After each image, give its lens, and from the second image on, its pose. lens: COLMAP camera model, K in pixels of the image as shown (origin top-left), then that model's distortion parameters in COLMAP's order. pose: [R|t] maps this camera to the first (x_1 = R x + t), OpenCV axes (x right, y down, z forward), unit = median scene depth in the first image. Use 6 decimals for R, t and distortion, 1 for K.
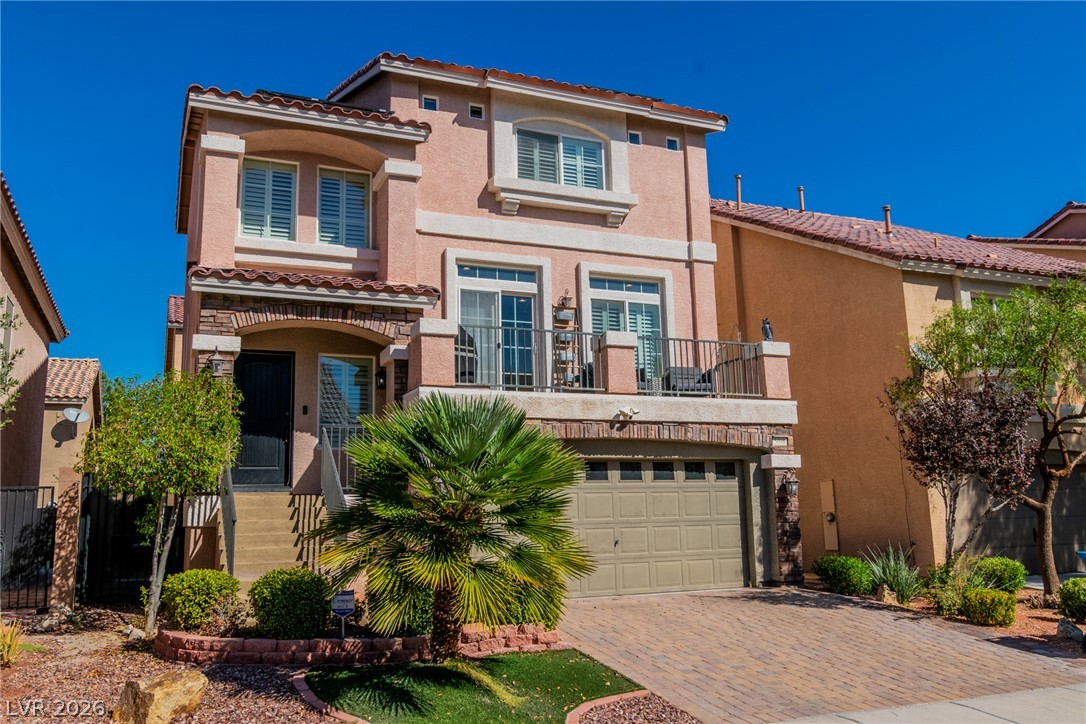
lens RADIAL K [[930.3, 0, 543.0], [0, 930.3, 362.0], [0, 0, 1]] dist [0.003175, 0.003930]
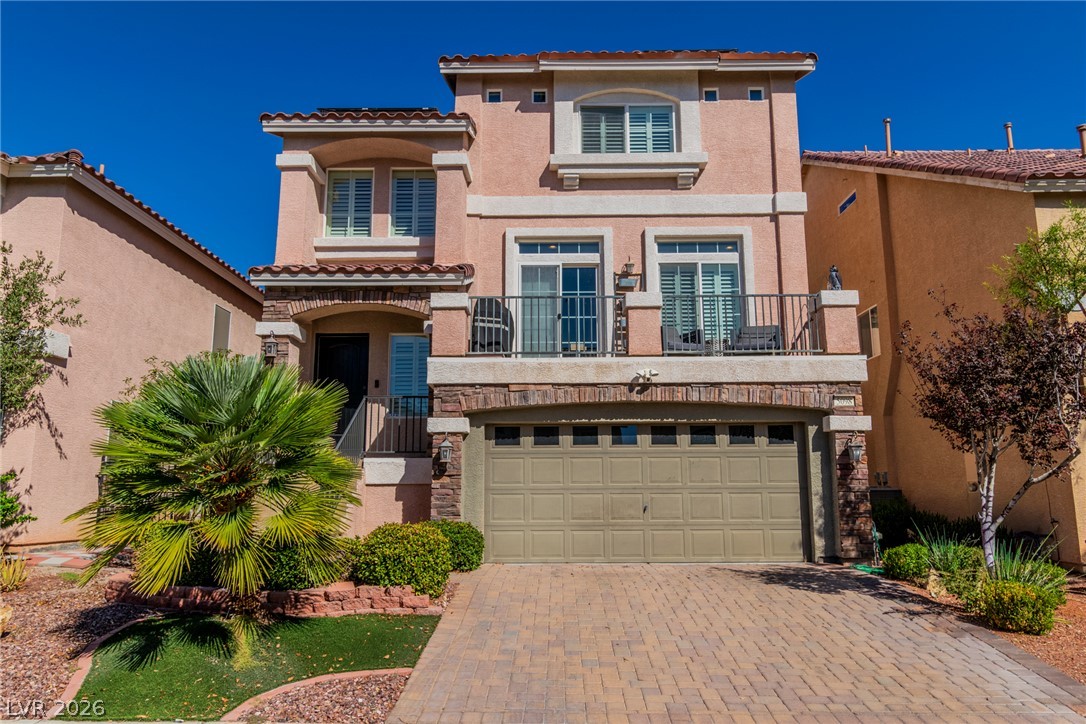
lens RADIAL K [[789.6, 0, 543.0], [0, 789.6, 362.0], [0, 0, 1]] dist [0.003449, -0.001680]
pose [[0.909031, -0.046073, -0.414174, 0.308693], [0.052206, 0.998630, 0.003493, 0.030203], [0.413446, -0.024797, 0.910191, 0.193098]]
